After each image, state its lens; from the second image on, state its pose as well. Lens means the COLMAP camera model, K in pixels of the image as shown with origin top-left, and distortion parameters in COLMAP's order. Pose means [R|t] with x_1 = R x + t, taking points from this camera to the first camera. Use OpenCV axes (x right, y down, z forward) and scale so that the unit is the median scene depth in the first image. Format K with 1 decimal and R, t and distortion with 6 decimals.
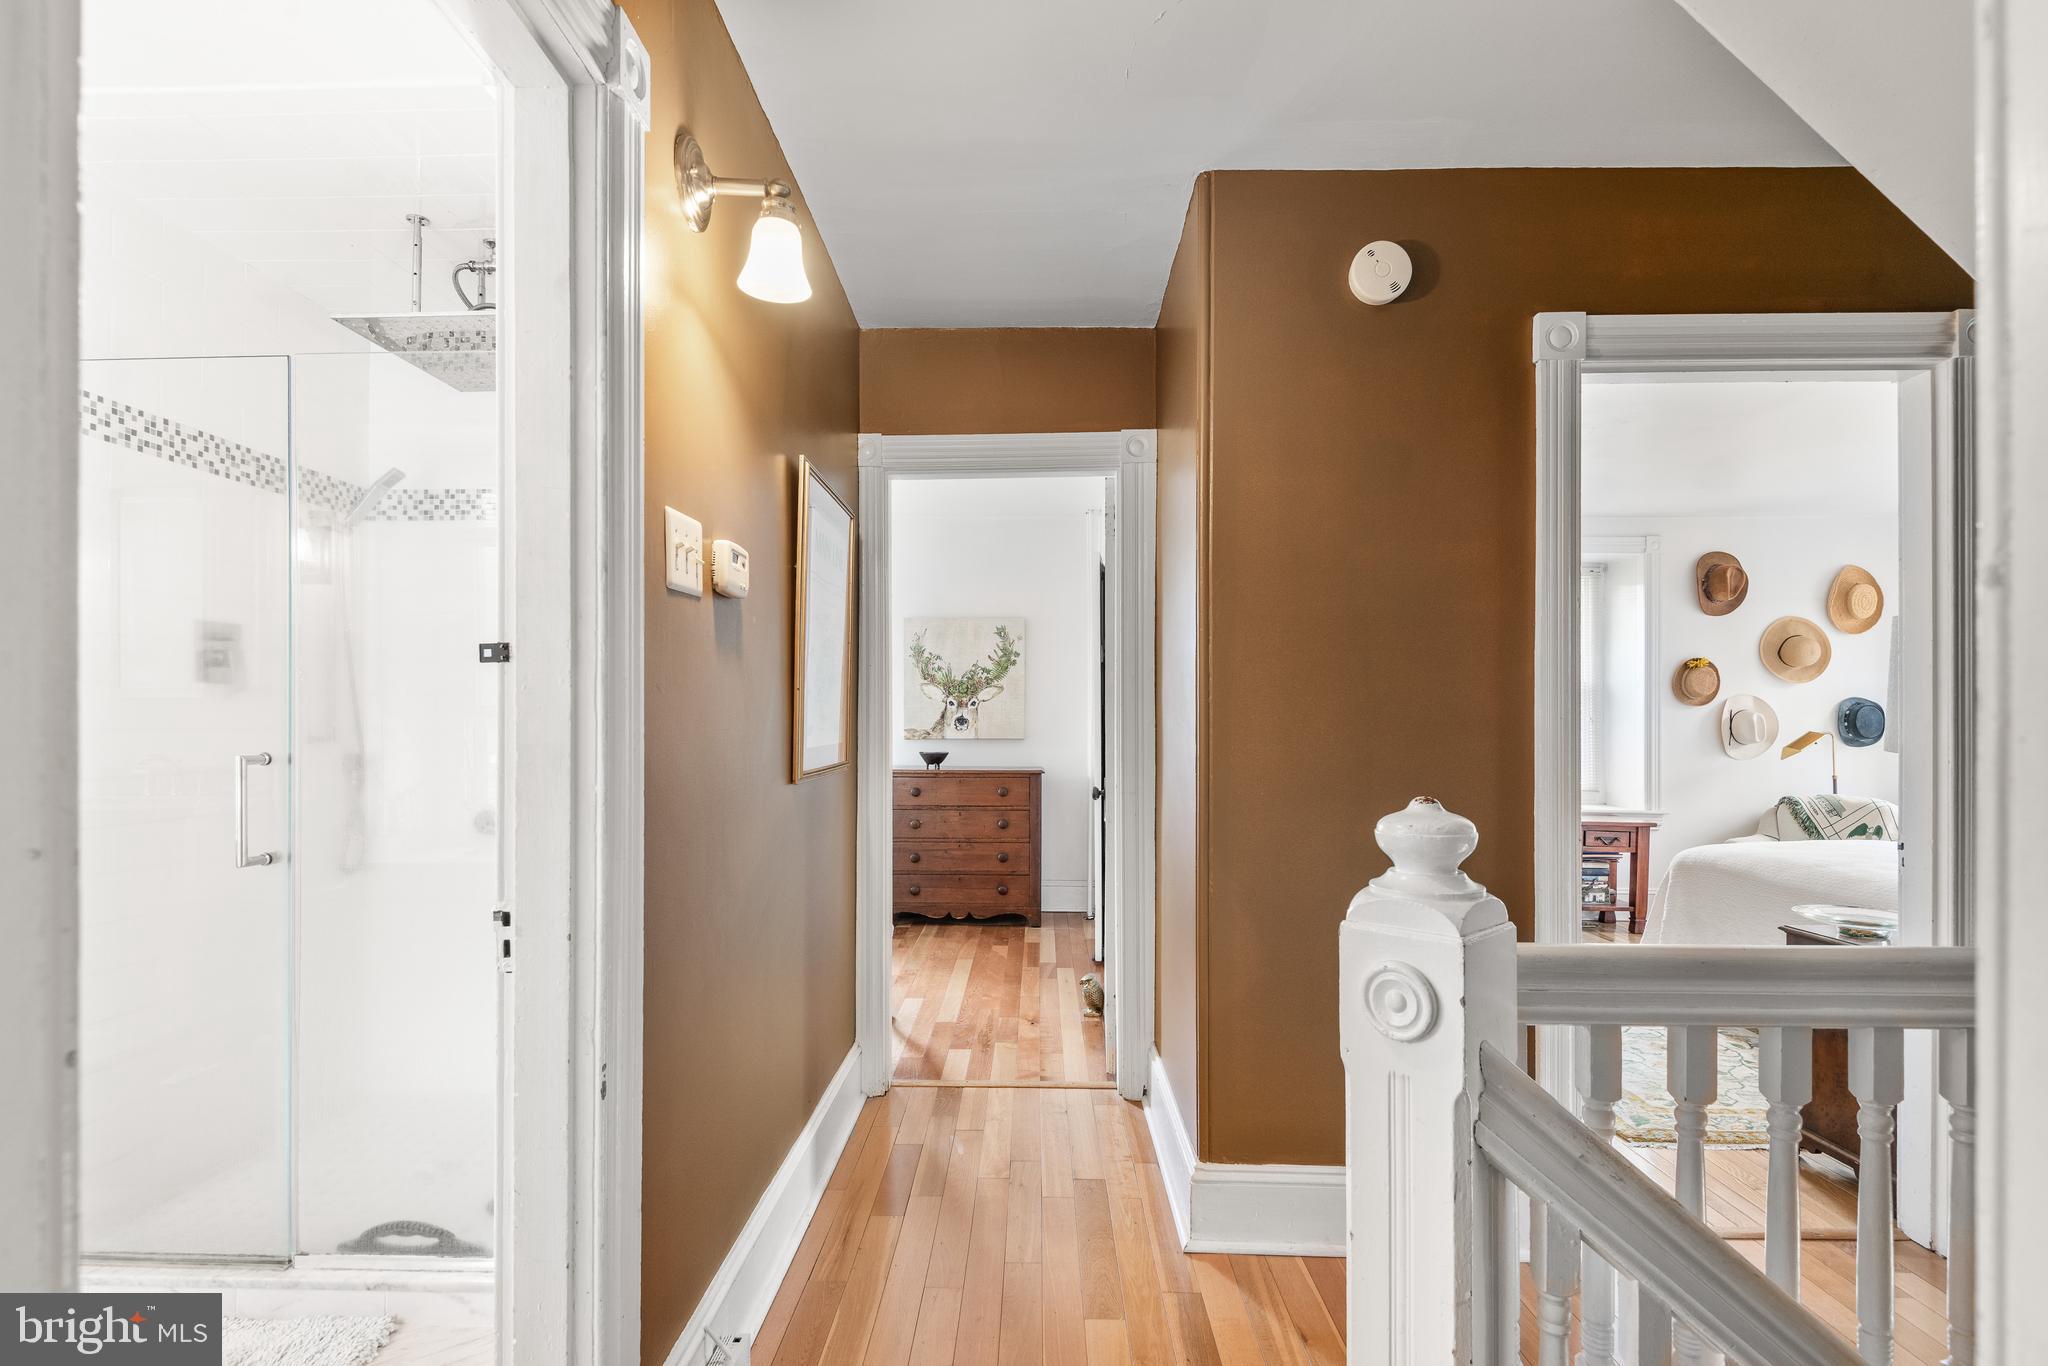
lens RADIAL K [[970.1, 0, 1020.7], [0, 970.1, 699.8], [0, 0, 1]] dist [-0.000144, -0.000479]
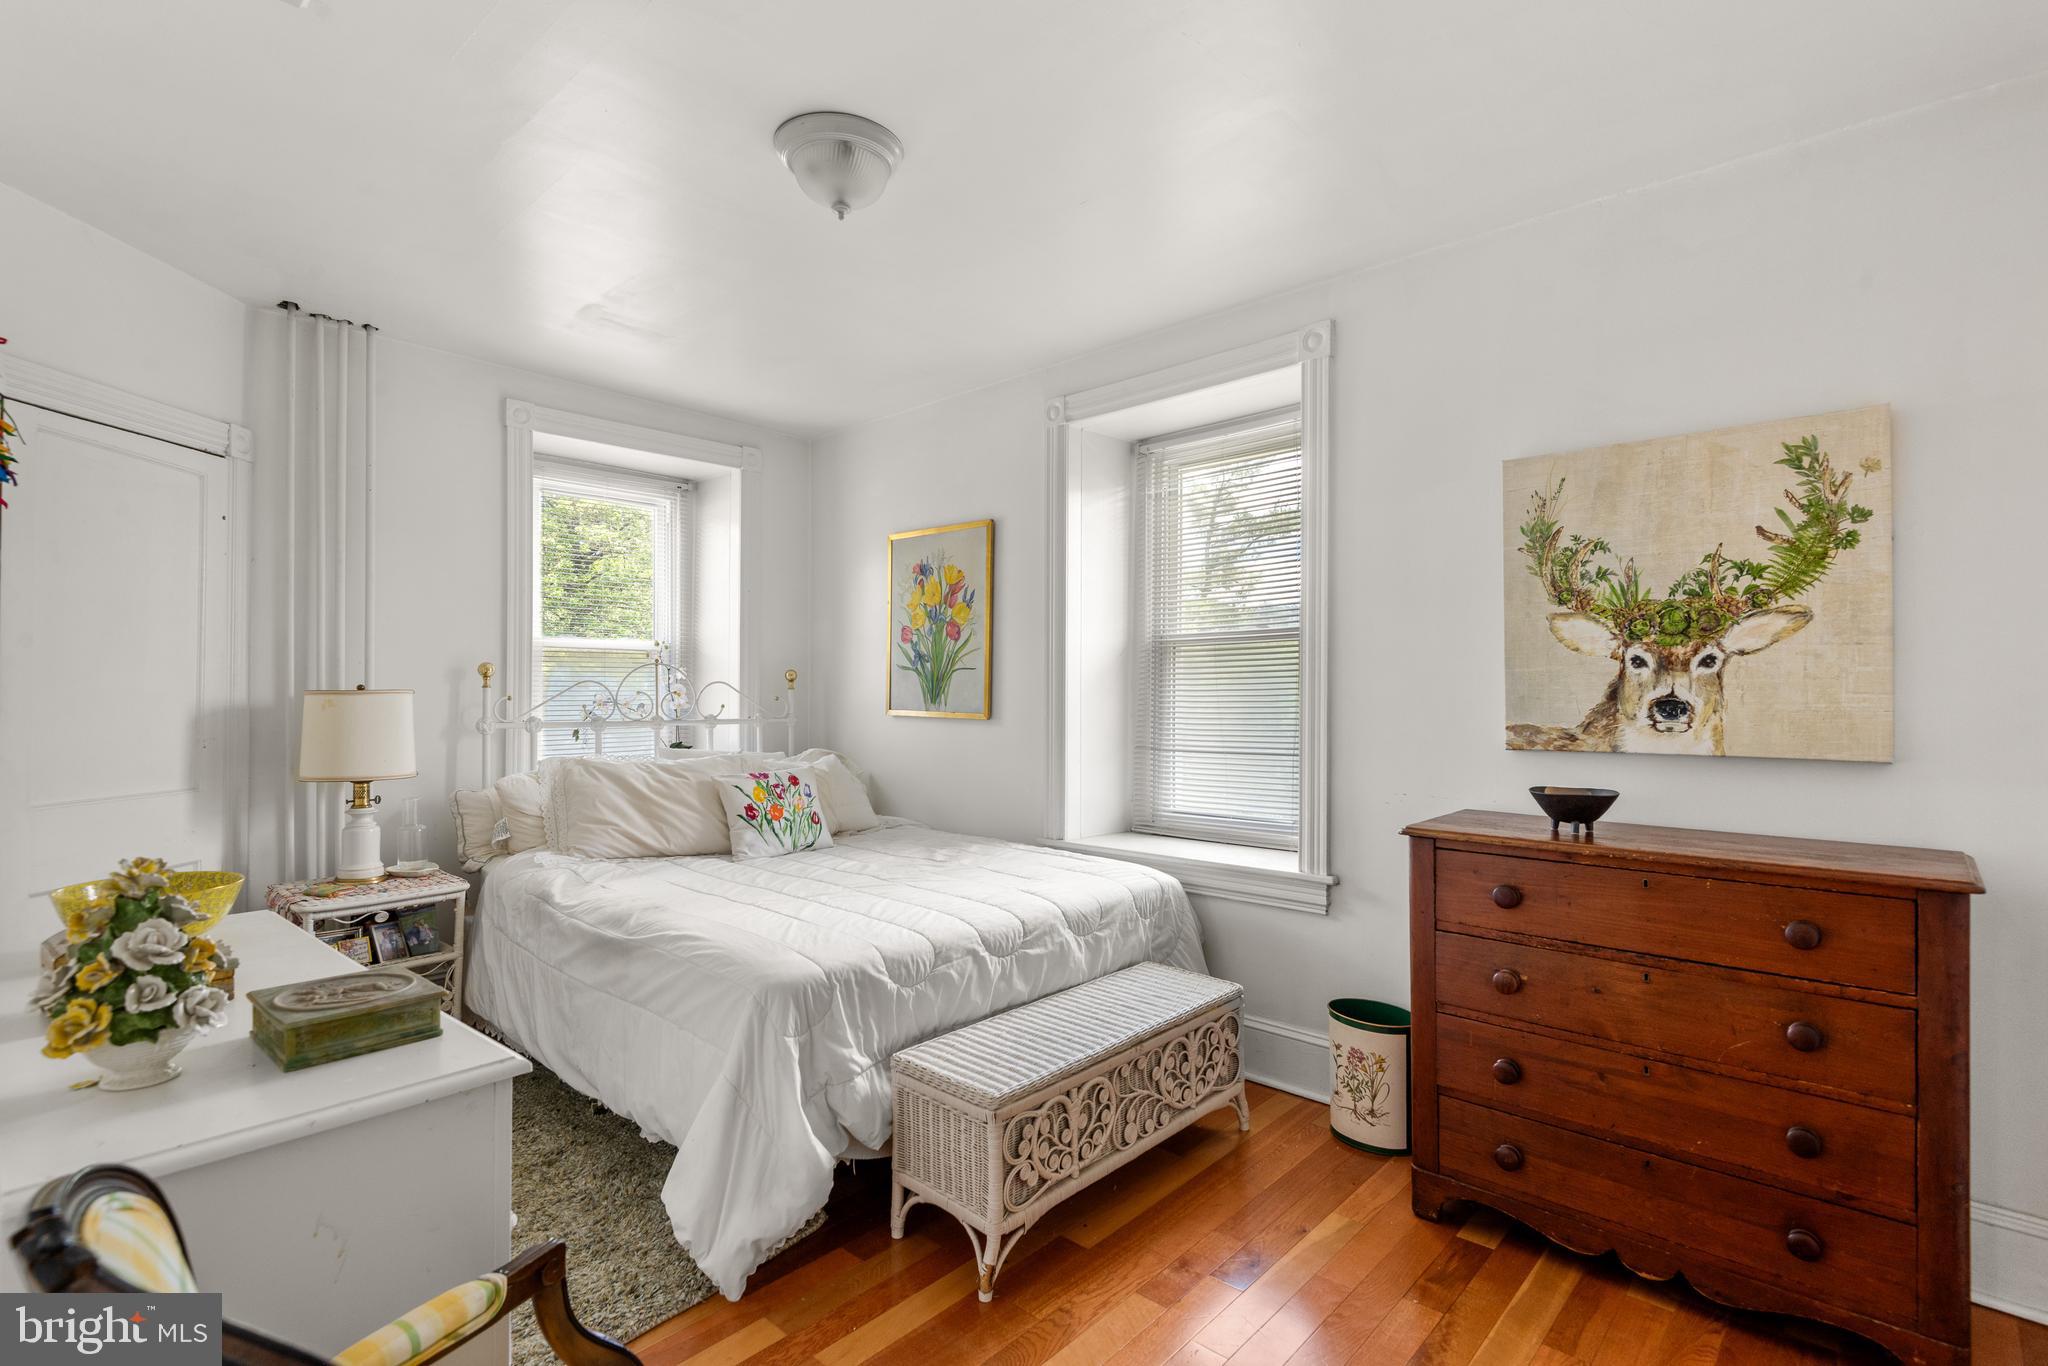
lens RADIAL K [[970.1, 0, 1022.9], [0, 970.1, 677.0], [0, 0, 1]] dist [-0.000144, -0.000479]
pose [[0.743904, -0.008805, -0.668229, 0.004217], [0.013732, 0.999903, 0.002112, 0.005616], [0.668146, -0.010747, 0.743953, 0.549668]]
